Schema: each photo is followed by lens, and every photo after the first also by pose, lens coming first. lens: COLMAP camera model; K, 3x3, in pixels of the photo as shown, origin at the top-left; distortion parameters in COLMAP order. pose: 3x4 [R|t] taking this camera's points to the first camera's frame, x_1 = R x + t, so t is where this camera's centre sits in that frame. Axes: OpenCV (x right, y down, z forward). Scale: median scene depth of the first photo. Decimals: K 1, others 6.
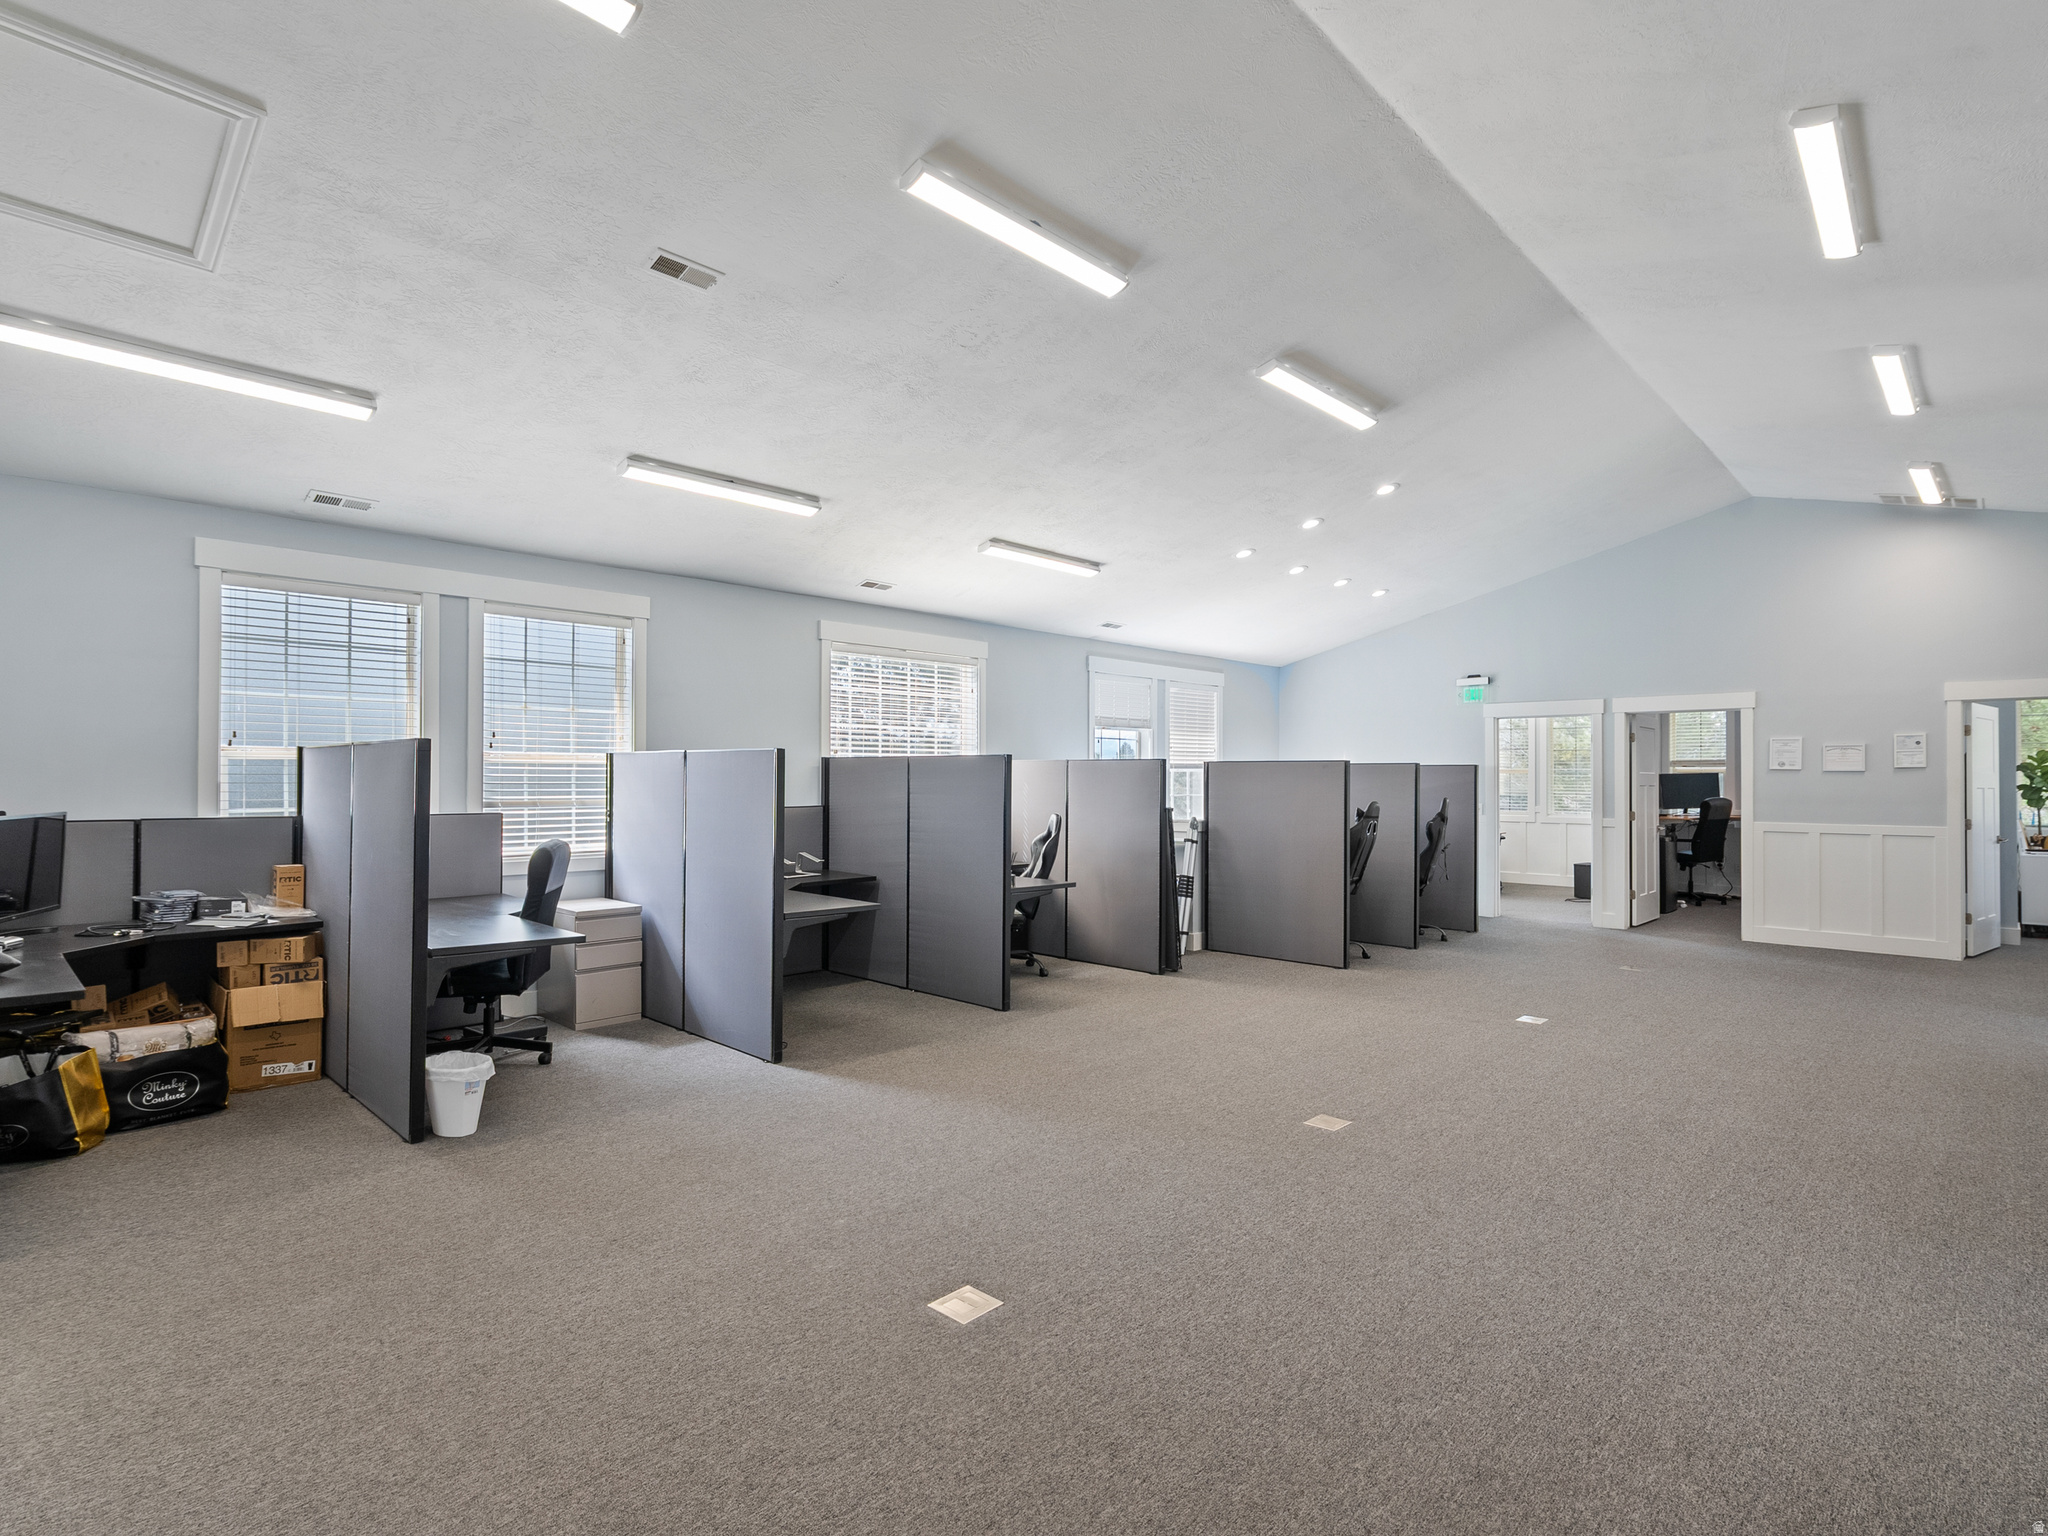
lens RADIAL K [[1045.0, 0, 1018.2], [0, 1045.0, 768.3], [0, 0, 1]] dist [-0.011112, 0.006686]
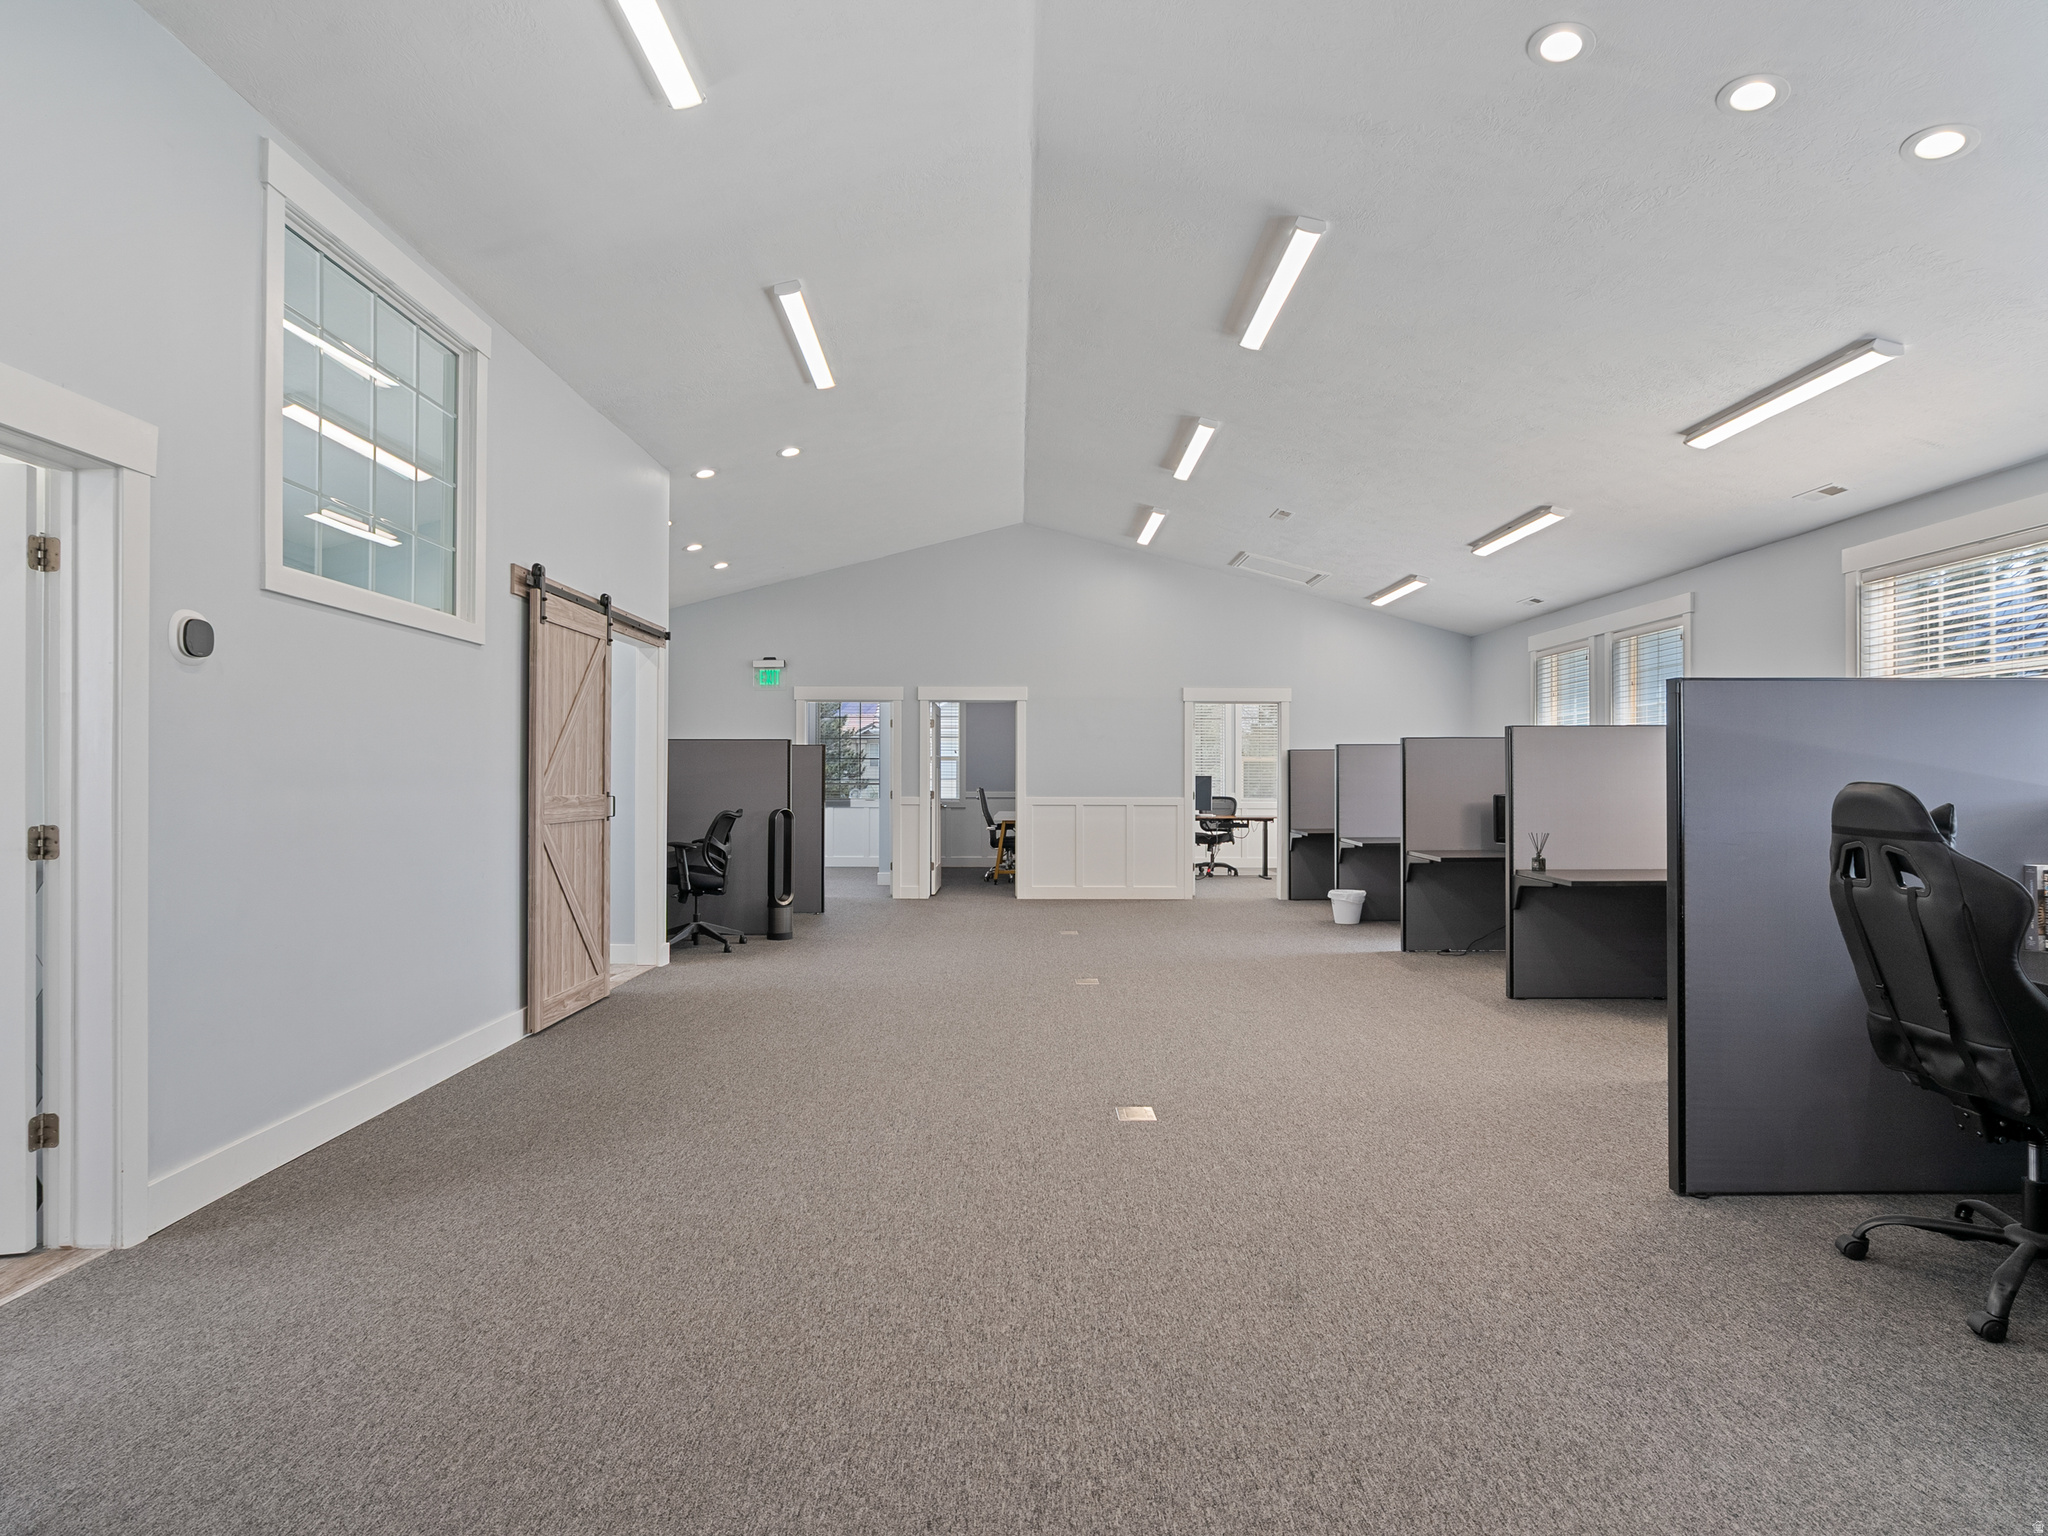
lens RADIAL K [[1045.0, 0, 1024.1], [0, 1045.0, 769.8], [0, 0, 1]] dist [-0.011112, 0.006686]
pose [[-0.718187, -0.010581, -0.695770, 0.947854], [0.003322, 0.999821, -0.018635, 0.042304], [0.695843, -0.015695, -0.718023, 1.355308]]
